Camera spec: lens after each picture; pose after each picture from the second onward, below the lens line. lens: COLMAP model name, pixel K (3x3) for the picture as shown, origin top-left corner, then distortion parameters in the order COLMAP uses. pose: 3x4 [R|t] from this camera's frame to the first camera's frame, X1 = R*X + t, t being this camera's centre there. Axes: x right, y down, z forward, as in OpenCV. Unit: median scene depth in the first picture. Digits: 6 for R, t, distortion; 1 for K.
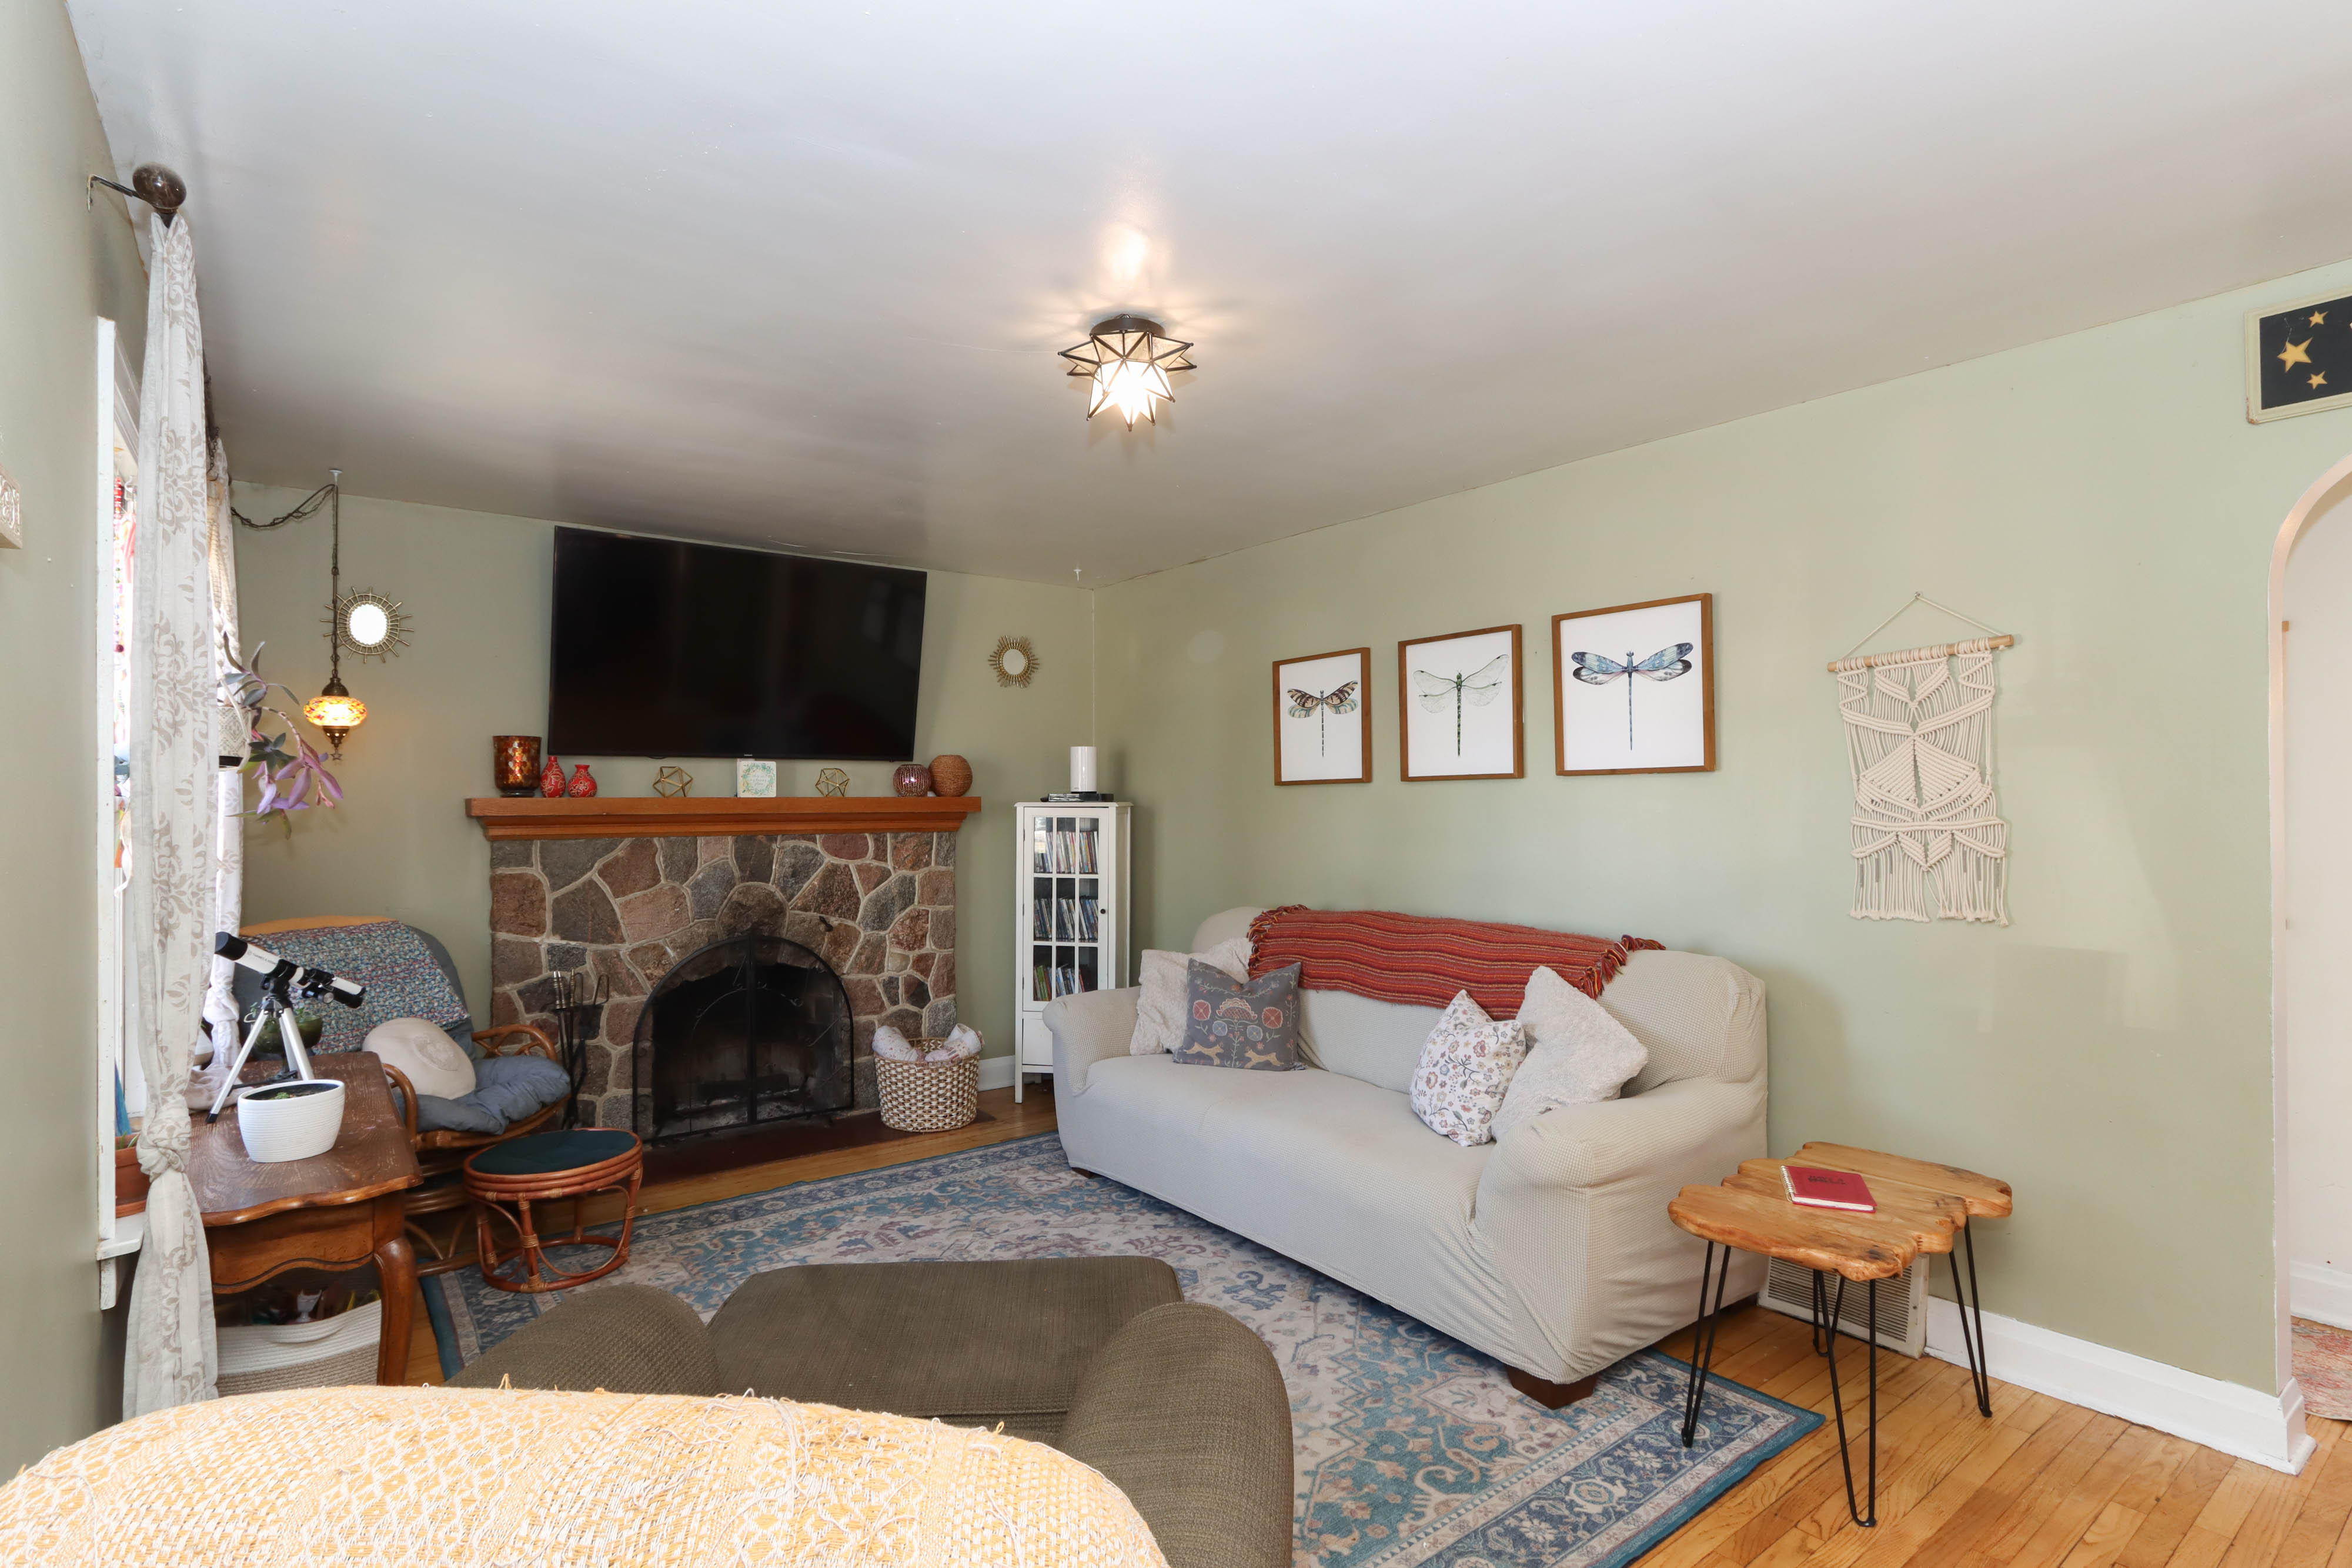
lens RADIAL K [[1202.1, 0, 1184.7], [0, 1202.1, 793.1], [0, 0, 1]] dist [-0.009876, 0.001521]
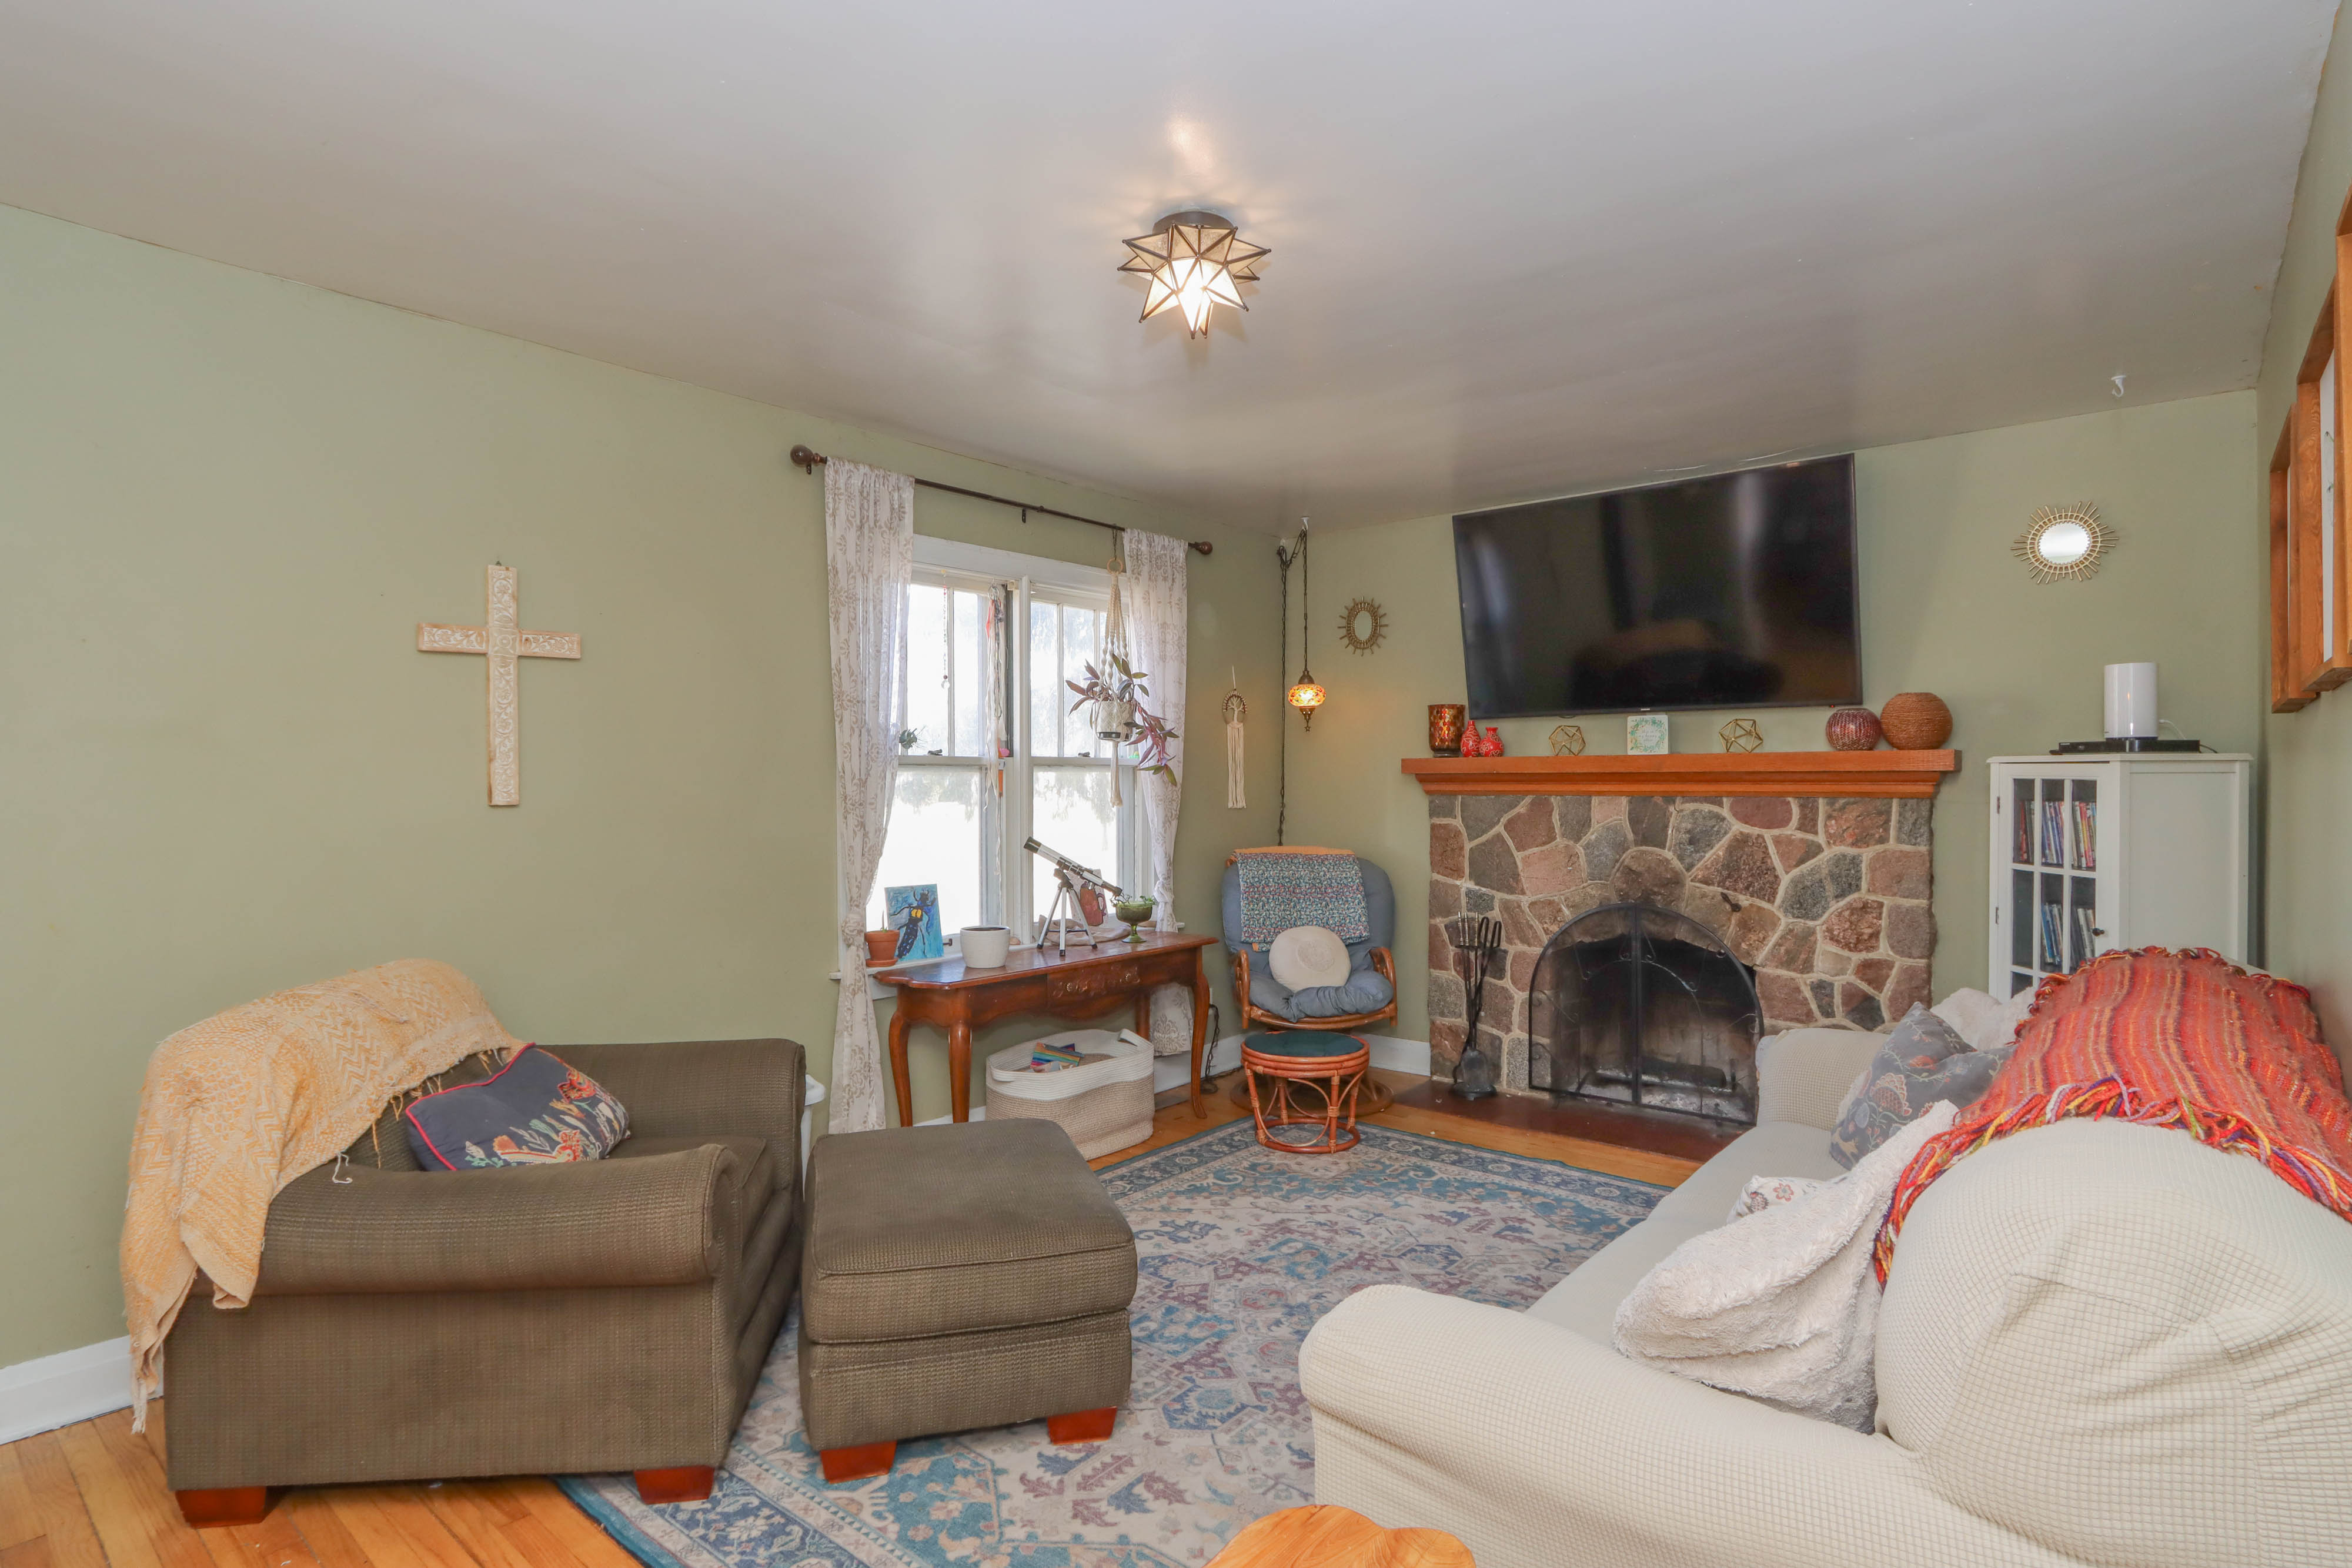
lens RADIAL K [[1202.1, 0, 1156.7], [0, 1202.1, 804.4], [0, 0, 1]] dist [-0.009876, 0.001521]
pose [[0.193042, 0.021420, -0.980957, 0.477554], [0.005645, 0.999721, 0.022941, 0.018349], [0.981174, -0.009966, 0.192867, 0.455662]]
